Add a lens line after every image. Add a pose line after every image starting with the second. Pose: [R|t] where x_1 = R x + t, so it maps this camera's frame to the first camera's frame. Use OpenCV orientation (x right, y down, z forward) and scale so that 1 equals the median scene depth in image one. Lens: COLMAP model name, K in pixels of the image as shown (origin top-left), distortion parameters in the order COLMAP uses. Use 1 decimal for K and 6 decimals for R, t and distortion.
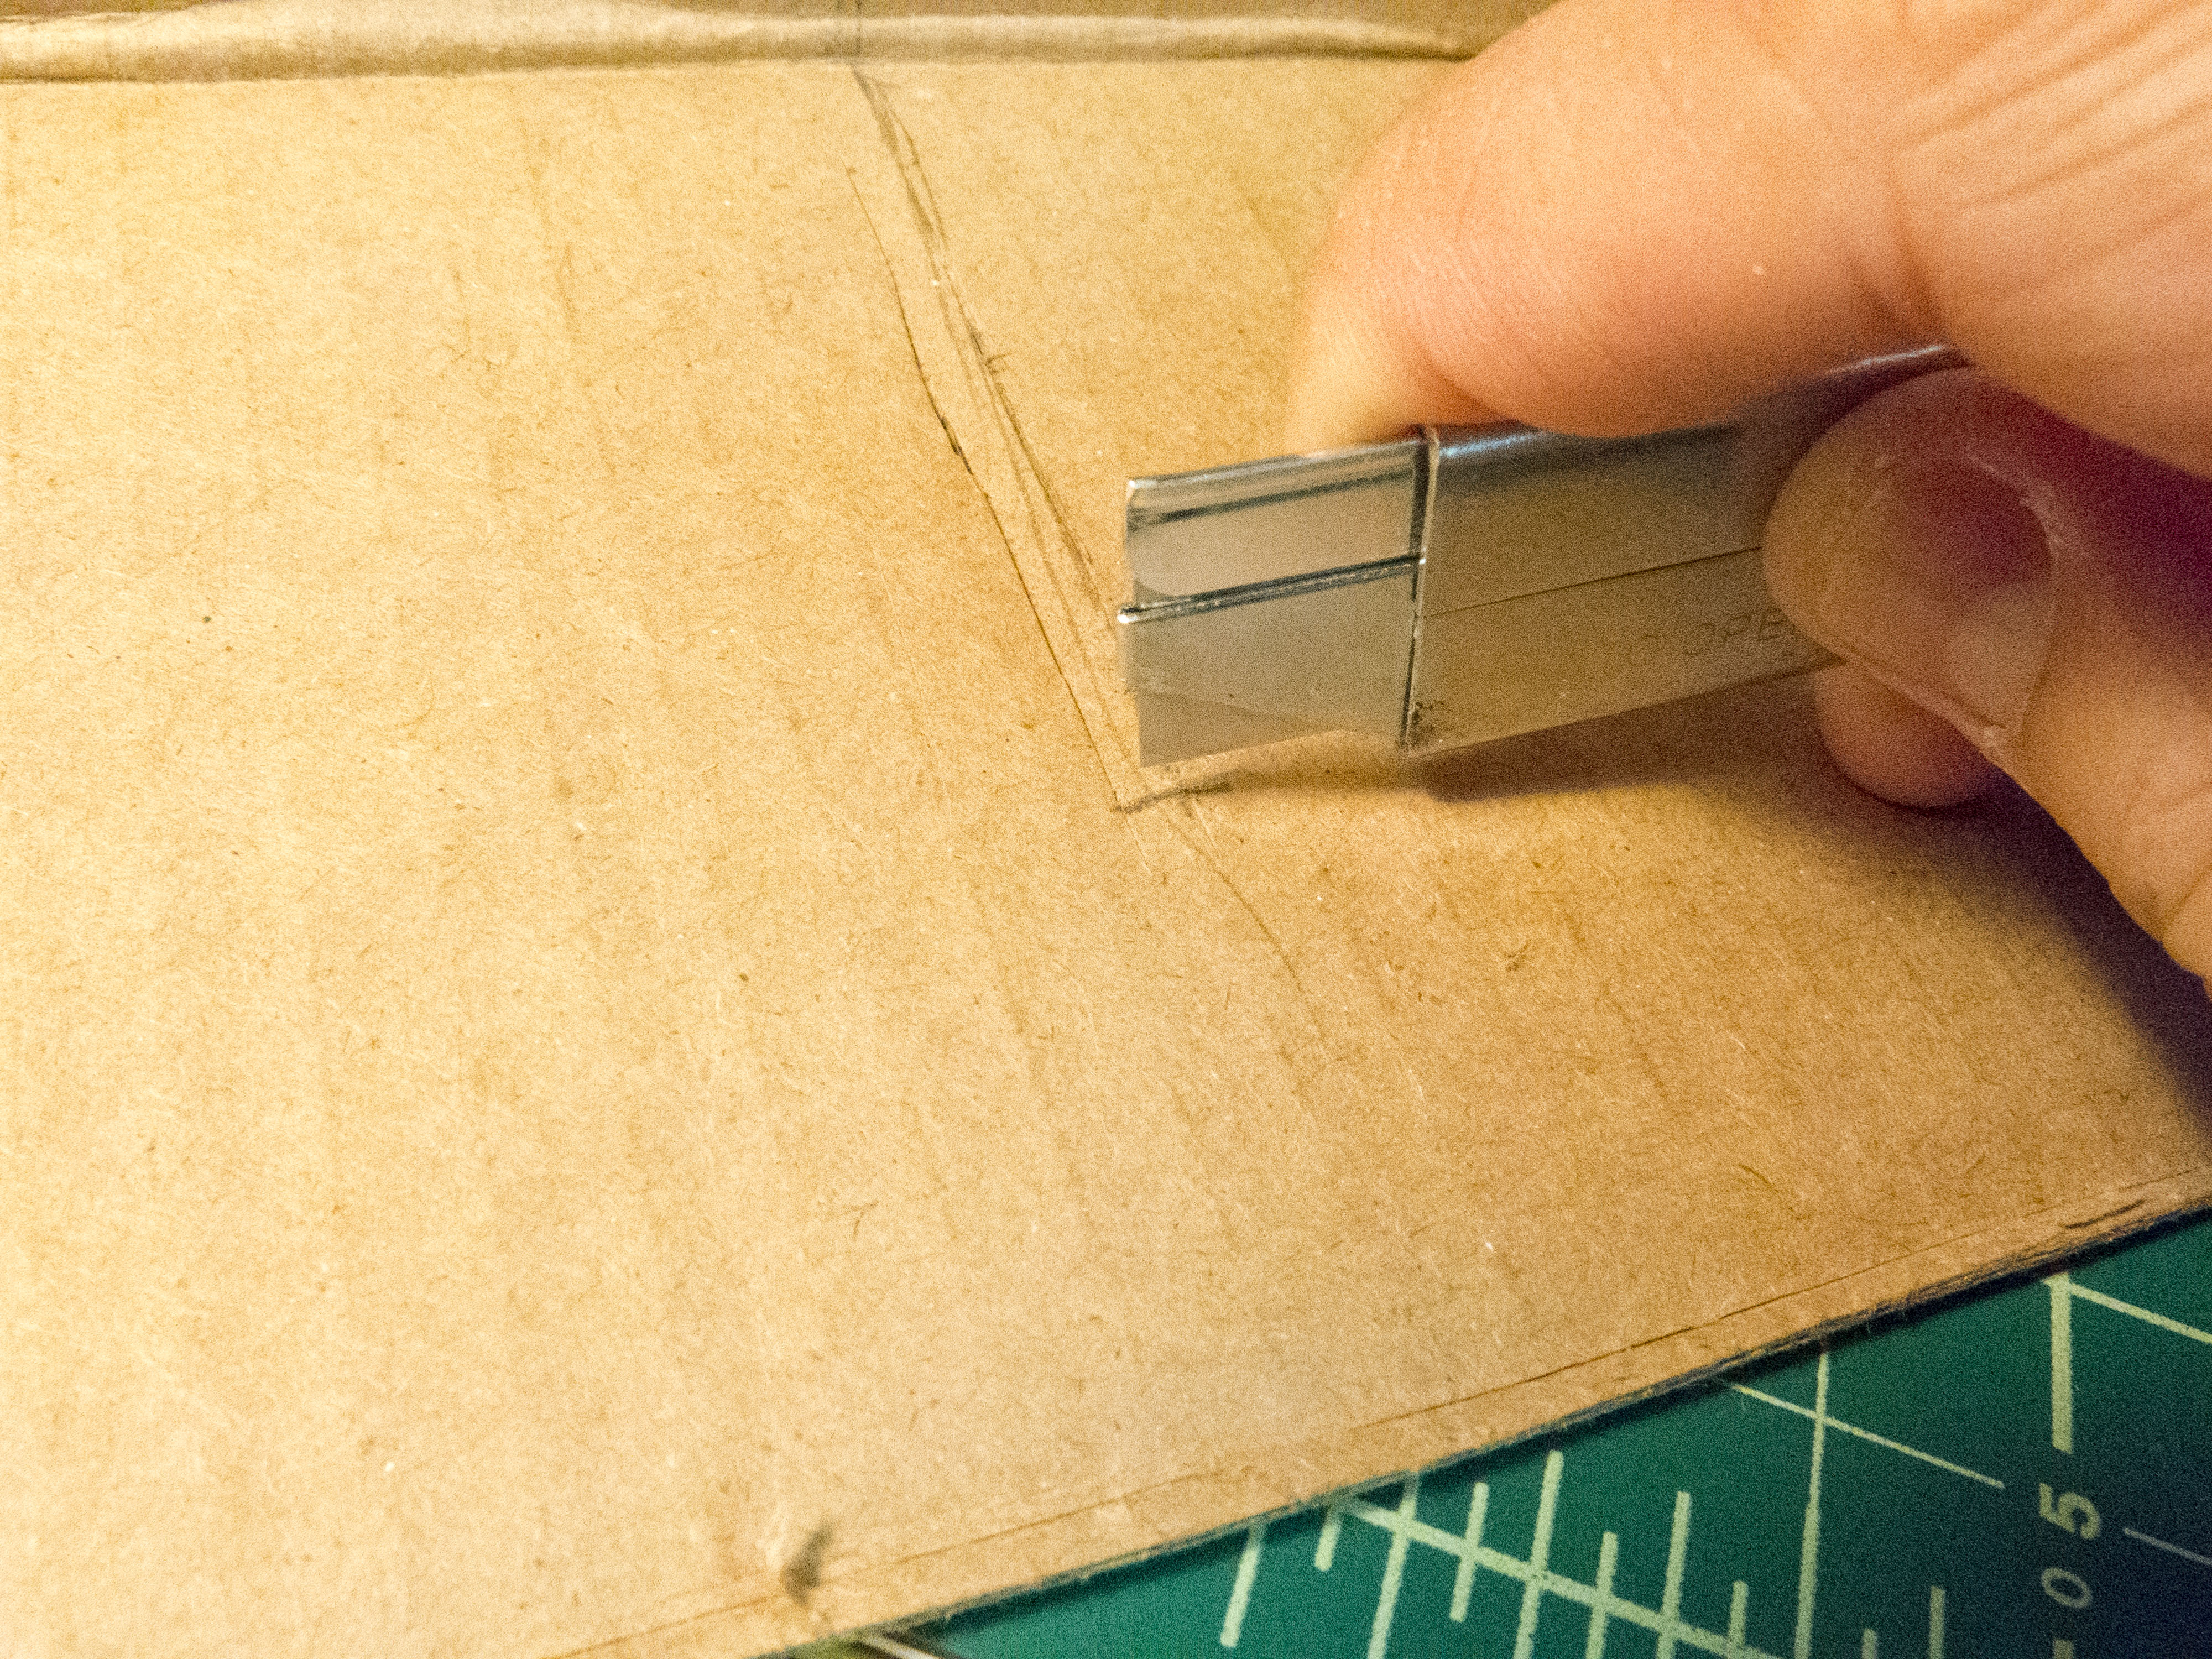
lens RADIAL K [[1835.6, 0, 1103.7], [0, 1835.6, 812.8], [0, 0, 1]] dist [-0.024709, -0.003130]
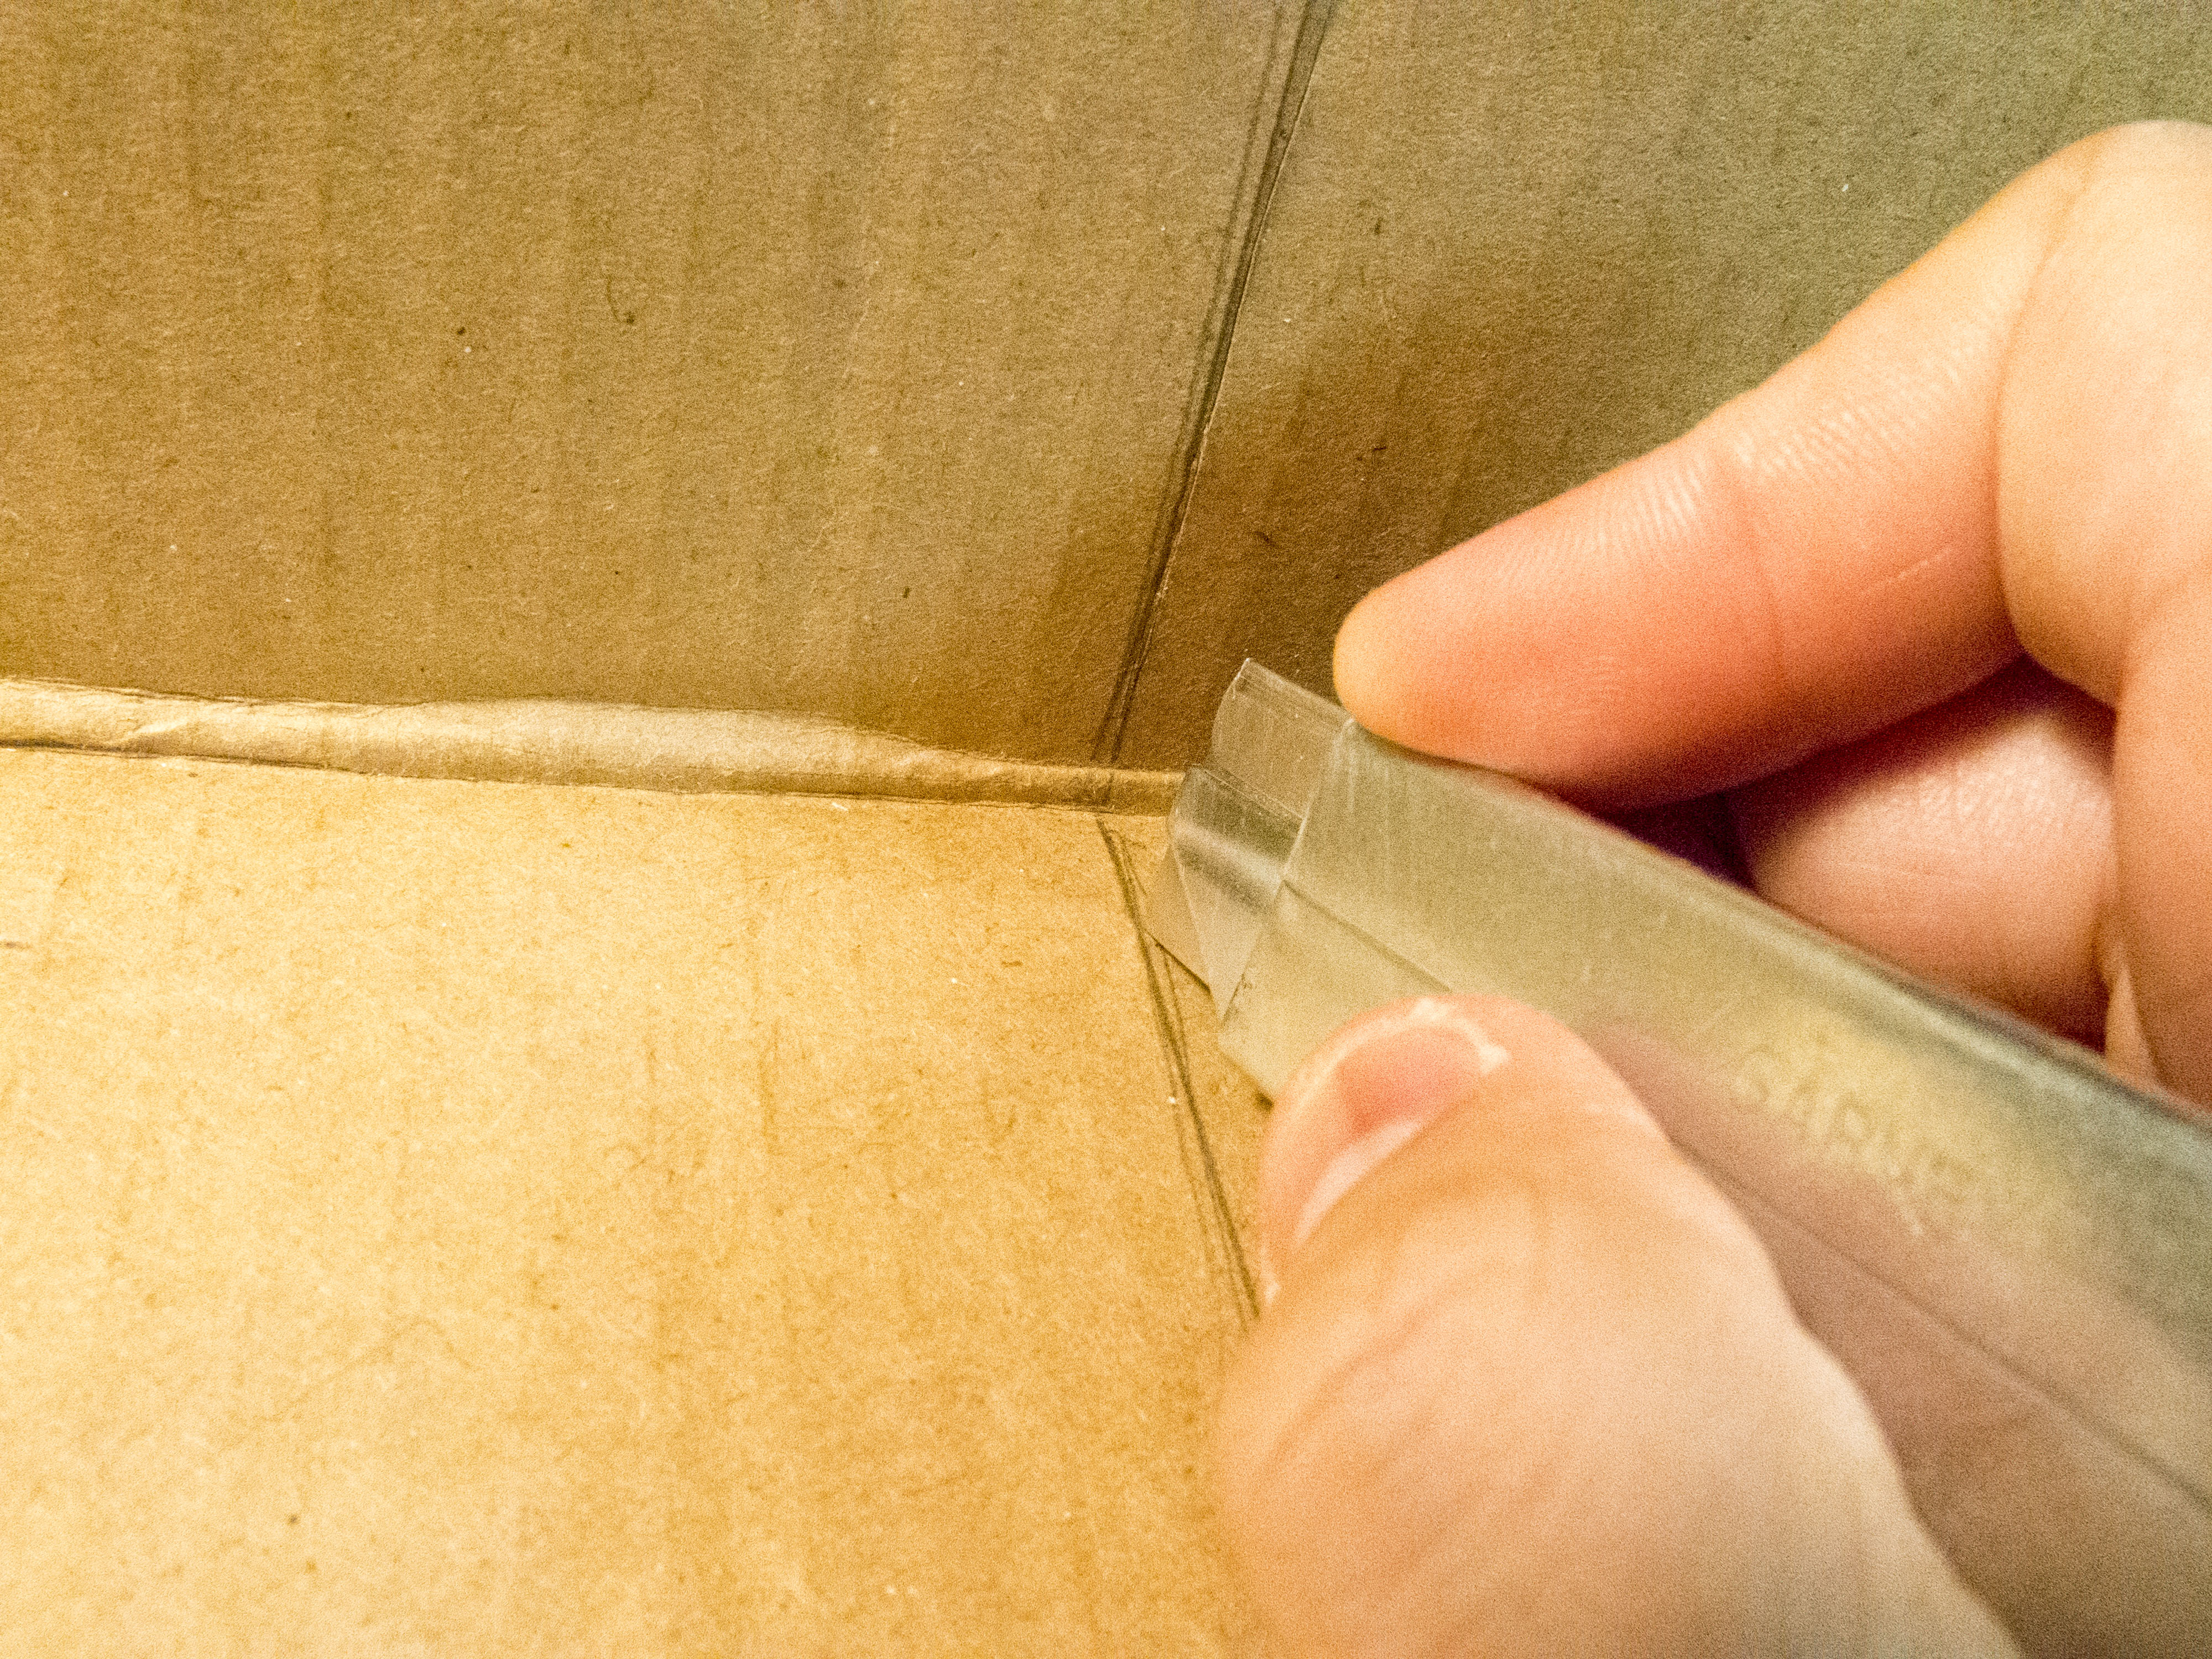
lens RADIAL K [[1835.6, 0, 1107.6], [0, 1835.6, 844.2], [0, 0, 1]] dist [-0.024709, -0.003130]
pose [[0.990931, 0.127081, -0.043659, -0.111399], [-0.133727, 0.964458, -0.227900, -0.225508], [0.013146, 0.231672, 0.972705, 0.114767]]
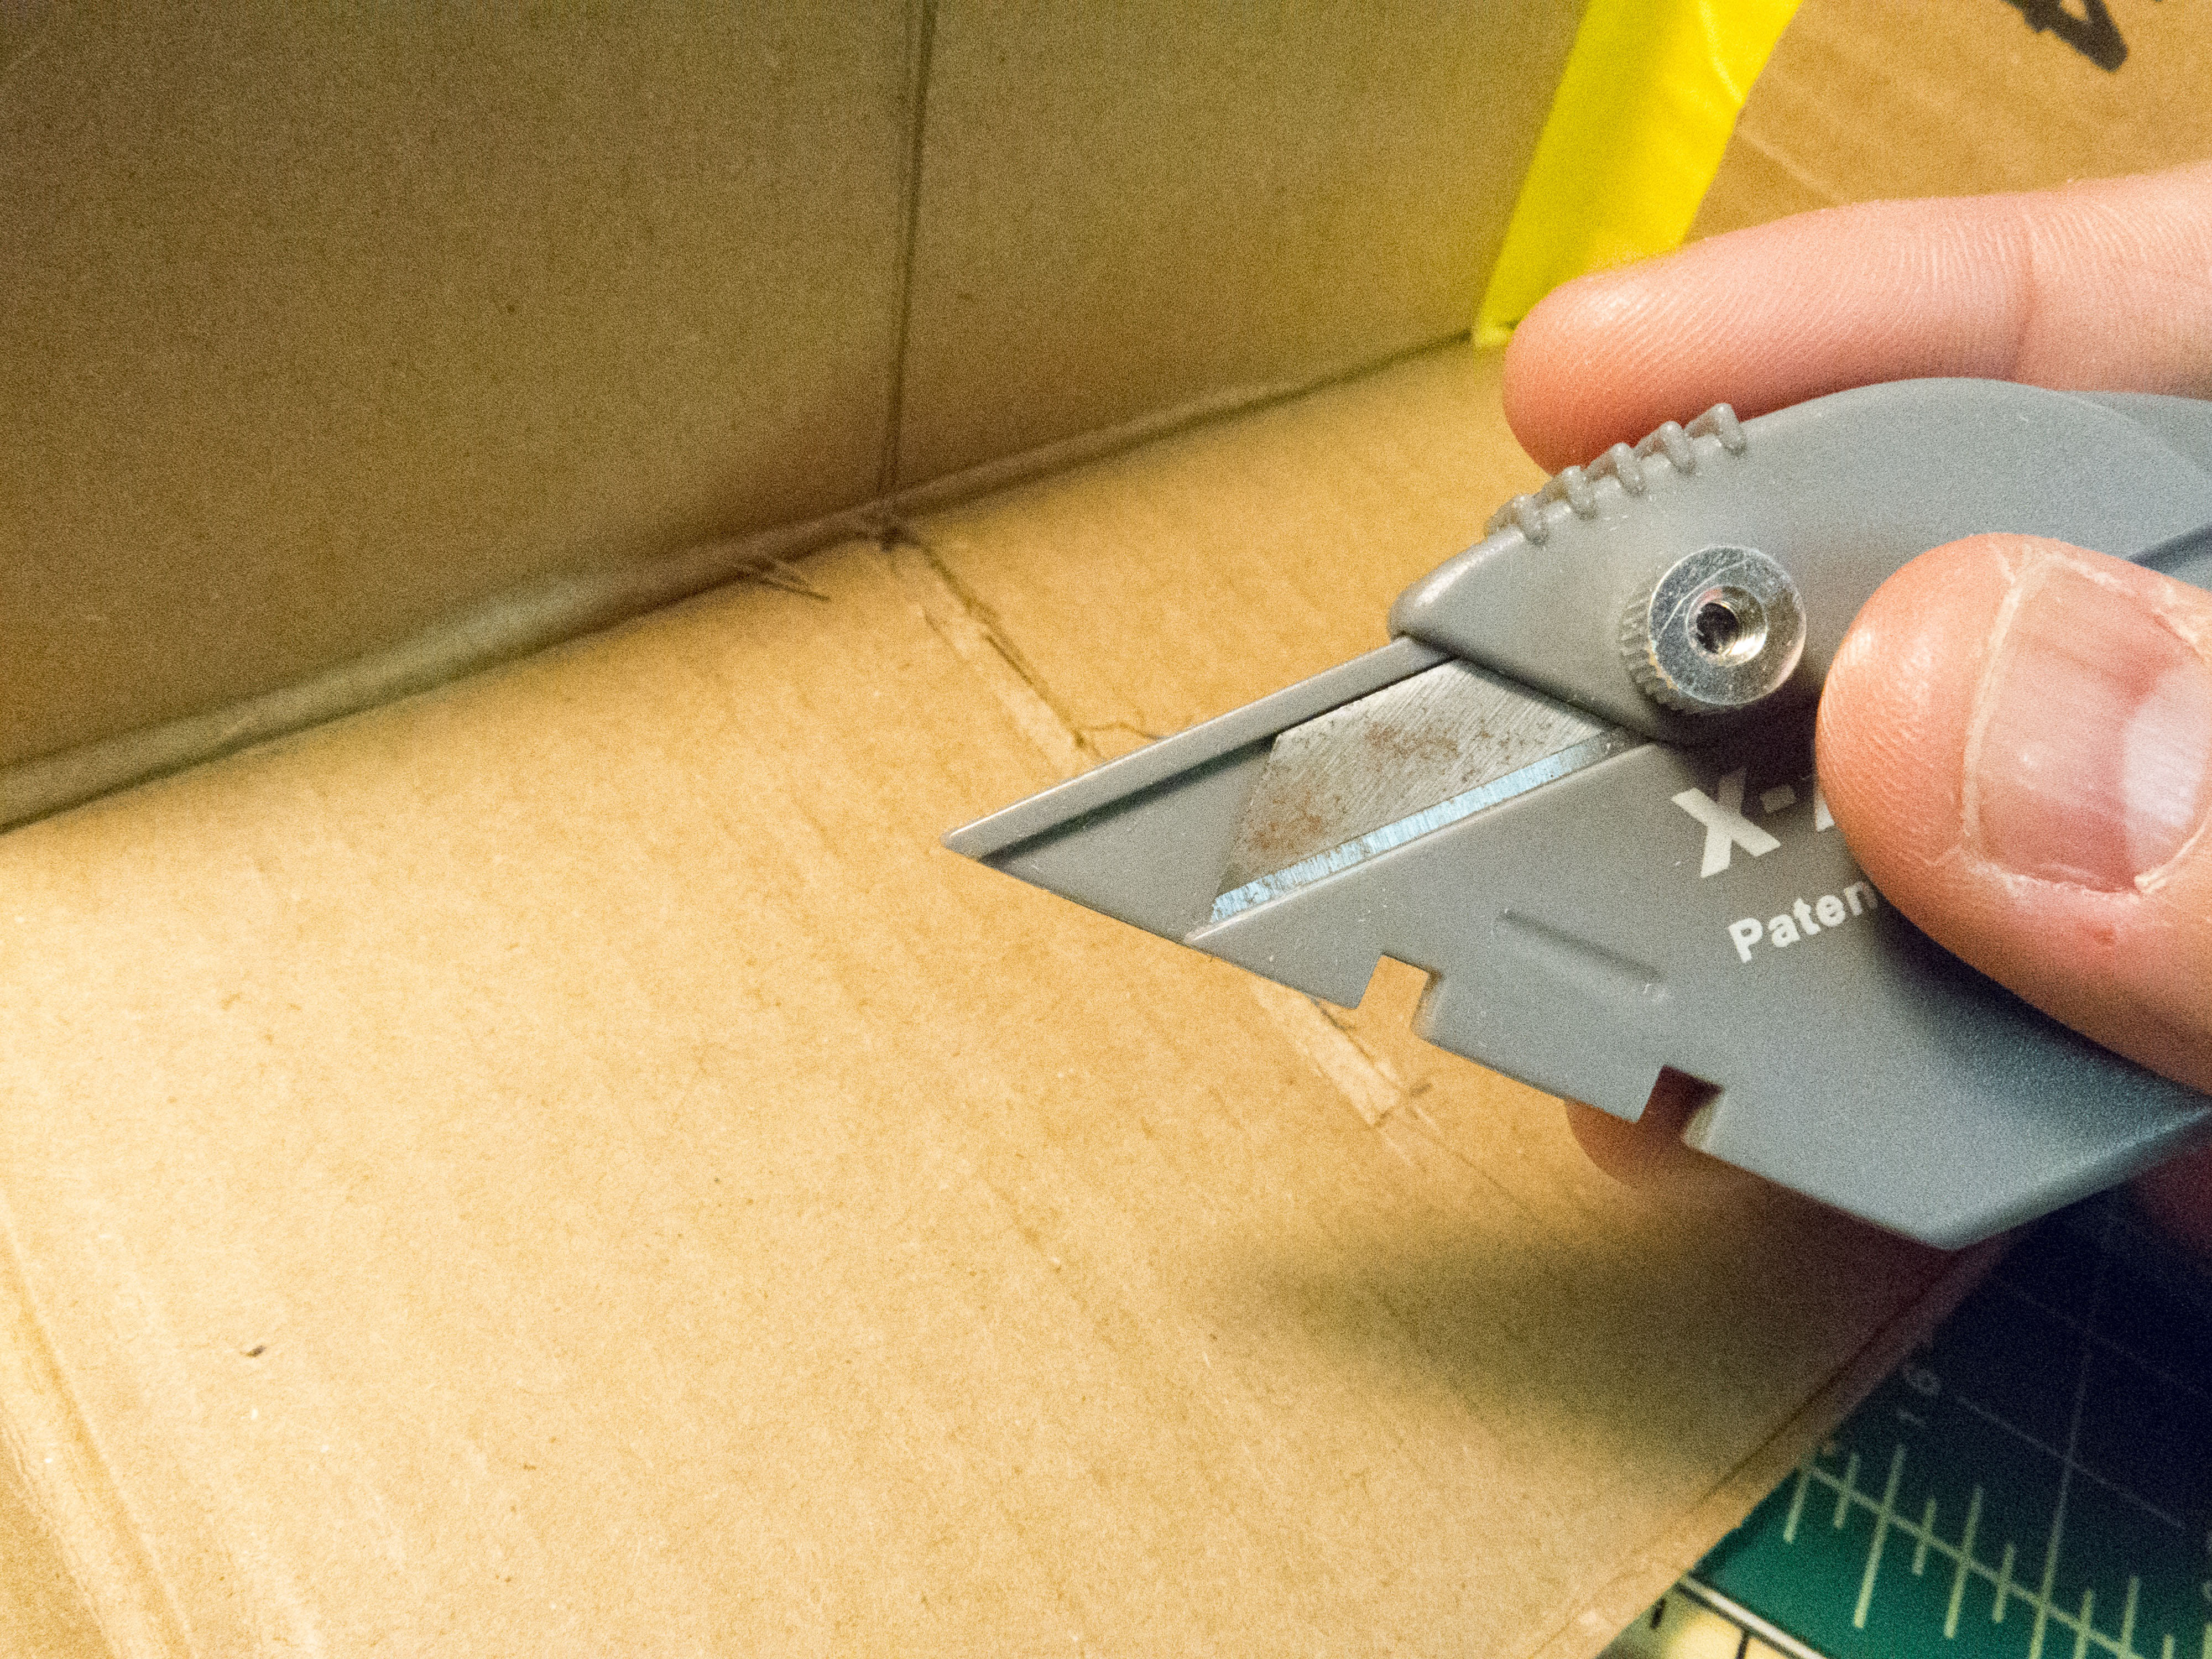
lens RADIAL K [[1835.6, 0, 1123.2], [0, 1835.6, 811.0], [0, 0, 1]] dist [-0.024709, -0.003130]
pose [[0.946178, -0.231072, 0.226613, -0.390585], [0.225242, 0.972934, 0.051625, -0.315445], [-0.232409, 0.002196, 0.972616, -0.292083]]
